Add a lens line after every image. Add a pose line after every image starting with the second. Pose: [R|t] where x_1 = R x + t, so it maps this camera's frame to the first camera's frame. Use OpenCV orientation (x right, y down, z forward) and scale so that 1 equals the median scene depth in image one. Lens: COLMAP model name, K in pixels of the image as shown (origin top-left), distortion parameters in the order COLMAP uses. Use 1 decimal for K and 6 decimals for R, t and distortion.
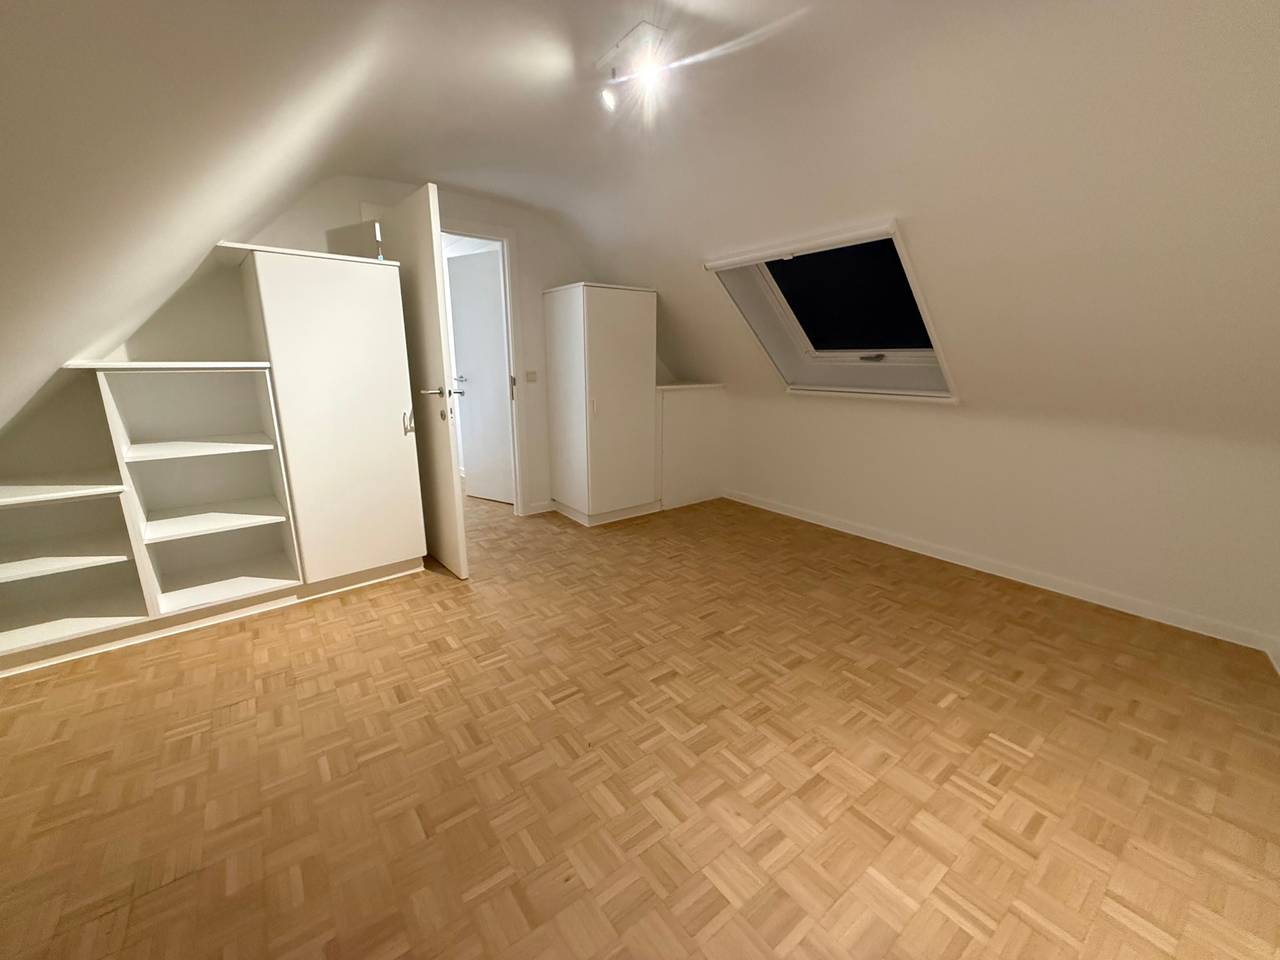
lens RADIAL K [[507.6, 0, 635.1], [0, 507.6, 480.0], [0, 0, 1]] dist [-0.000690, -0.000179]
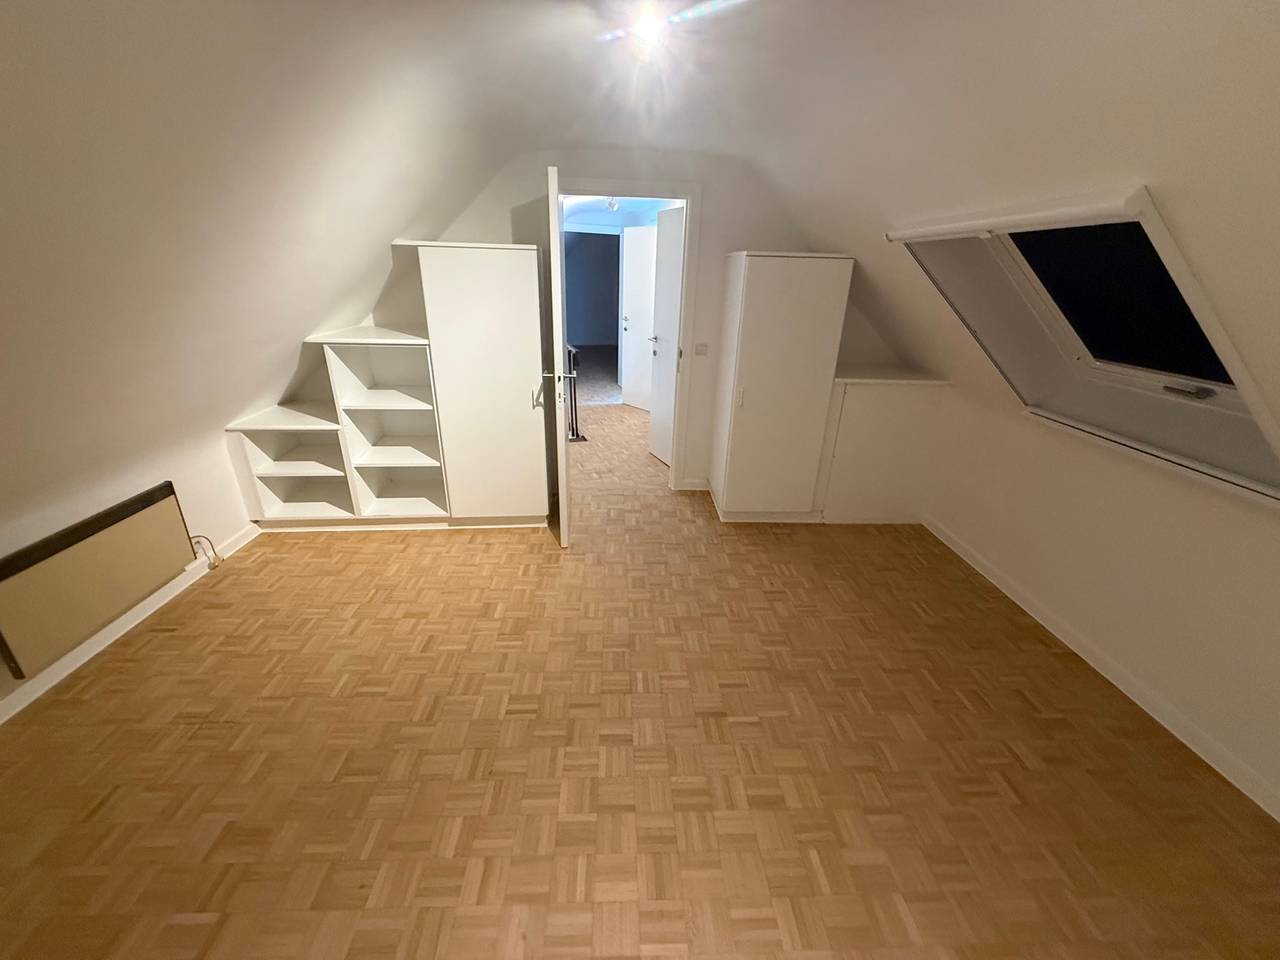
lens RADIAL K [[507.6, 0, 635.1], [0, 507.6, 480.0], [0, 0, 1]] dist [-0.000690, -0.000179]
pose [[0.821578, 0.239008, -0.517576, 0.378304], [-0.159014, 0.967917, 0.194555, -0.215567], [0.547471, -0.077540, 0.833225, 0.228348]]
